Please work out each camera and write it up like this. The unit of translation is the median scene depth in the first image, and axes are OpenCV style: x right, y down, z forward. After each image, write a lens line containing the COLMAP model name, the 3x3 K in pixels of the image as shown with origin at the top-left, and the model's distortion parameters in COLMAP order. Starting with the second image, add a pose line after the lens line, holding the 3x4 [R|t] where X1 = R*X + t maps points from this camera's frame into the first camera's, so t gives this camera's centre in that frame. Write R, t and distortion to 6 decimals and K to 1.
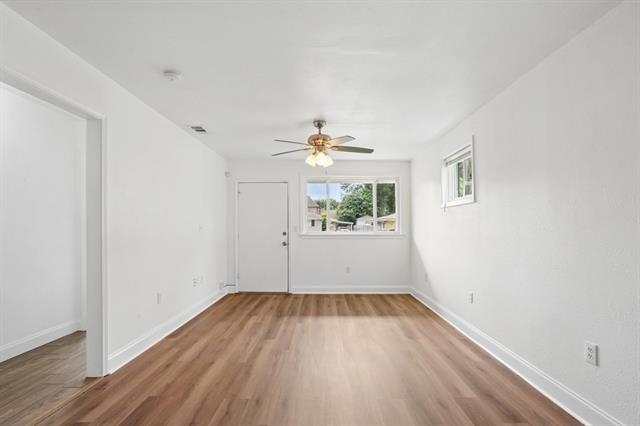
lens RADIAL K [[314.6, 0, 320.0], [0, 314.6, 213.0], [0, 0, 1]] dist [-0.001314, -0.000195]
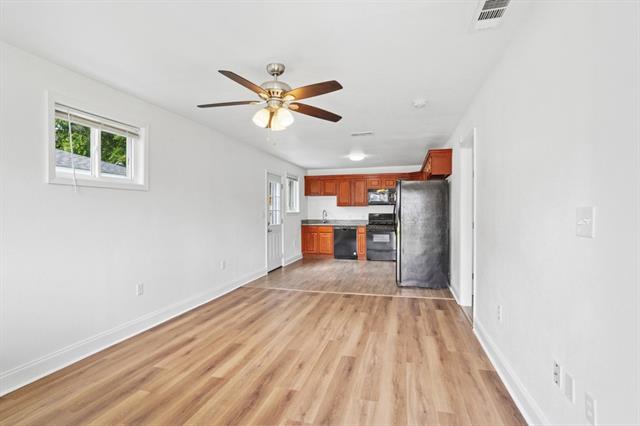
lens RADIAL K [[314.6, 0, 320.0], [0, 314.6, 213.0], [0, 0, 1]] dist [-0.001314, -0.000195]
pose [[-0.967323, 0.004330, 0.253510, -0.341622], [-0.007775, 0.998877, -0.046726, 0.090794], [-0.253428, -0.047170, -0.966204, 2.104602]]
